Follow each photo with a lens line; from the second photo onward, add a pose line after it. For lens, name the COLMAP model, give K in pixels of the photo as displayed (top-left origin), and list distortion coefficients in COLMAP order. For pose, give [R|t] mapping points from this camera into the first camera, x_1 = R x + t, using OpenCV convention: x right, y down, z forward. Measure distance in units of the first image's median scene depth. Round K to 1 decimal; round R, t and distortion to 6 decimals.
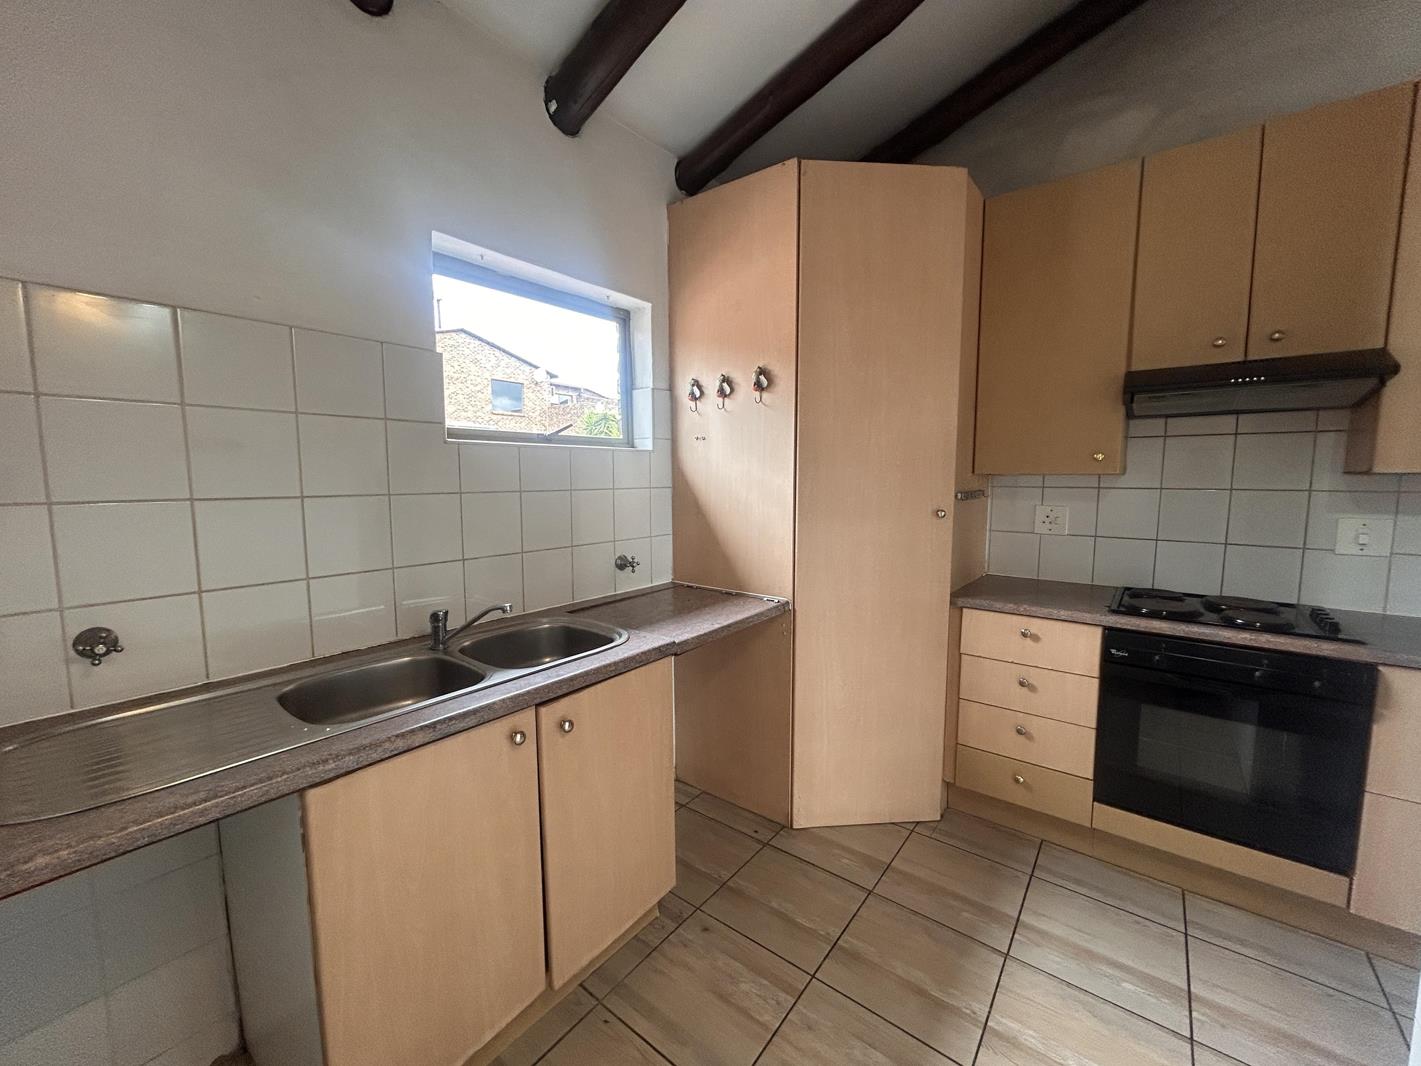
lens RADIAL K [[570.2, 0, 713.7], [0, 570.2, 534.4], [0, 0, 1]] dist [-0.004495, 0.001192]
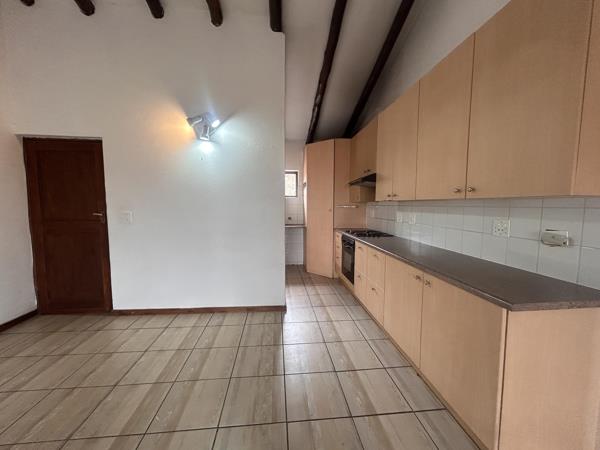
lens RADIAL K [[240.7, 0, 303.7], [0, 240.7, 225.9], [0, 0, 1]] dist [-0.004495, 0.001192]
pose [[0.699455, 0.066029, -0.711620, 1.782323], [-0.085132, 0.996331, 0.008770, 0.099200], [0.709588, 0.054447, 0.702510, -0.598231]]
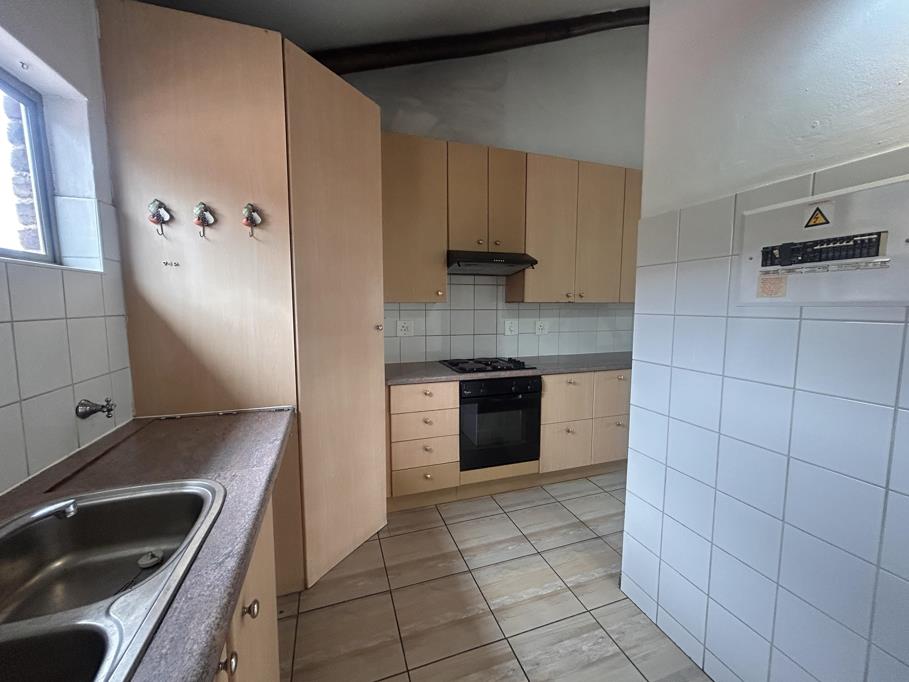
lens RADIAL K [[364.7, 0, 458.0], [0, 364.7, 340.6], [0, 0, 1]] dist [-0.004495, 0.001192]
pose [[0.542759, -0.082671, 0.835810, -0.328421], [0.087486, 0.995295, 0.041634, -0.025090], [-0.835320, 0.050525, 0.547438, 0.300265]]
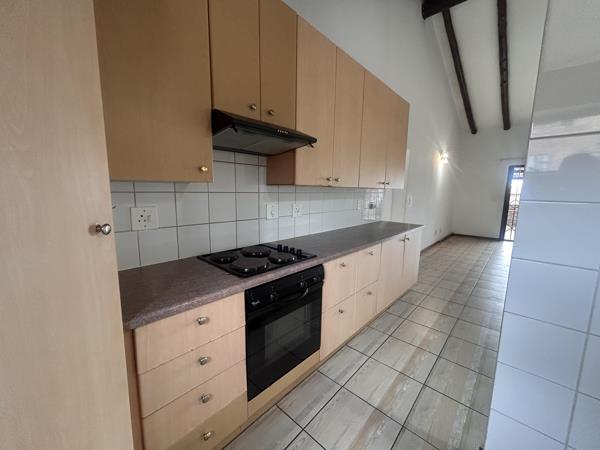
lens RADIAL K [[240.7, 0, 299.7], [0, 240.7, 224.7], [0, 0, 1]] dist [-0.004495, 0.001192]
pose [[0.084748, -0.141839, 0.986255, 0.120126], [0.092116, 0.986693, 0.133986, -0.063568], [-0.992135, 0.079495, 0.096685, 0.752989]]
